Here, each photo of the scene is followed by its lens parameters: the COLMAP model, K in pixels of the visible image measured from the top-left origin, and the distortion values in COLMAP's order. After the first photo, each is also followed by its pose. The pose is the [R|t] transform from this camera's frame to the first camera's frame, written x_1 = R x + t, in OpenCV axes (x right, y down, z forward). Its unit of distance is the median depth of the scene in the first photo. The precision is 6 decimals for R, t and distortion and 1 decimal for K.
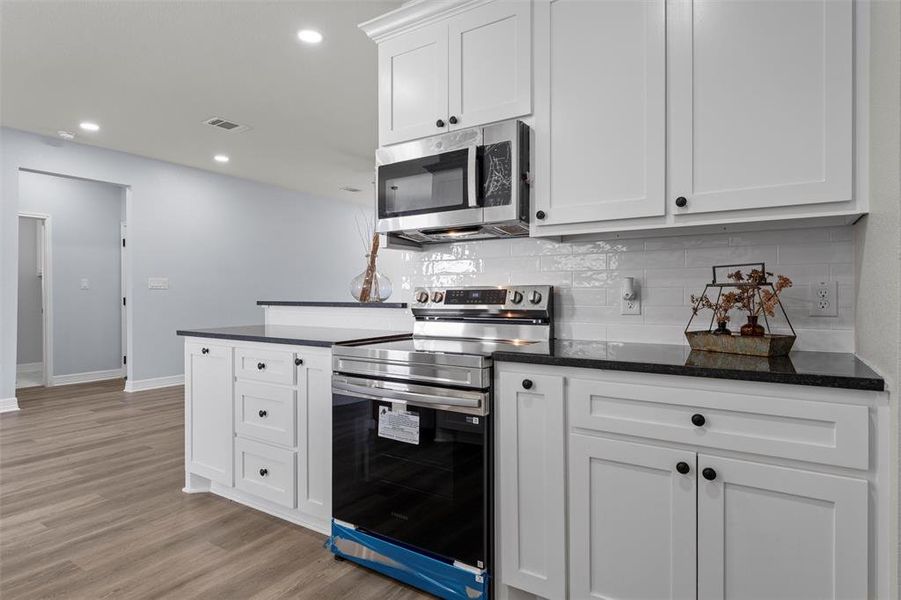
lens RADIAL K [[499.5, 0, 450.1], [0, 499.5, 294.7], [0, 0, 1]] dist [0.000585, -0.001341]
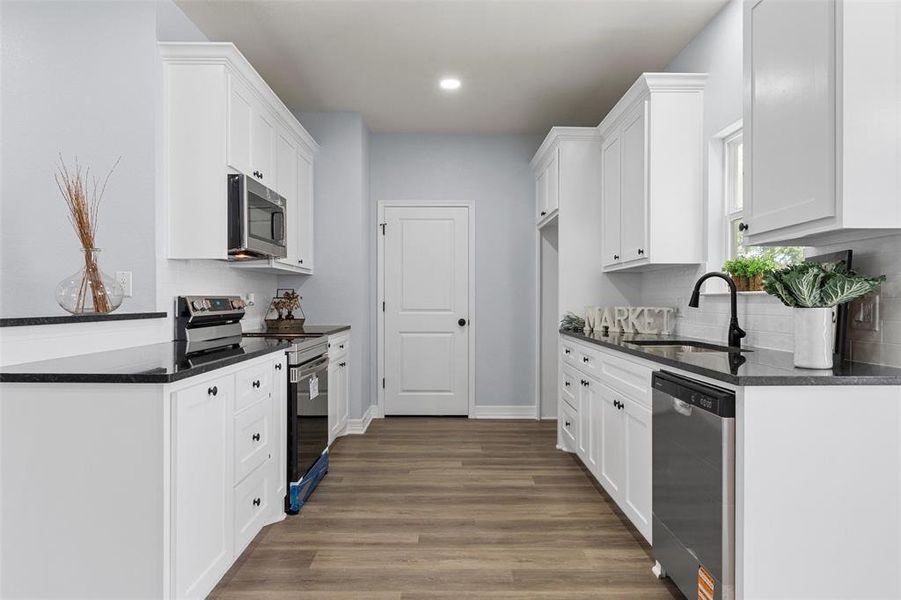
lens RADIAL K [[562.3, 0, 456.8], [0, 562.3, 300.4], [0, 0, 1]] dist [0.003539, 0.000783]
pose [[-0.562373, -0.001680, 0.826882, -1.541115], [-0.001365, 0.999998, 0.001103, -0.008942], [-0.826883, -0.000508, -0.562374, 1.391226]]
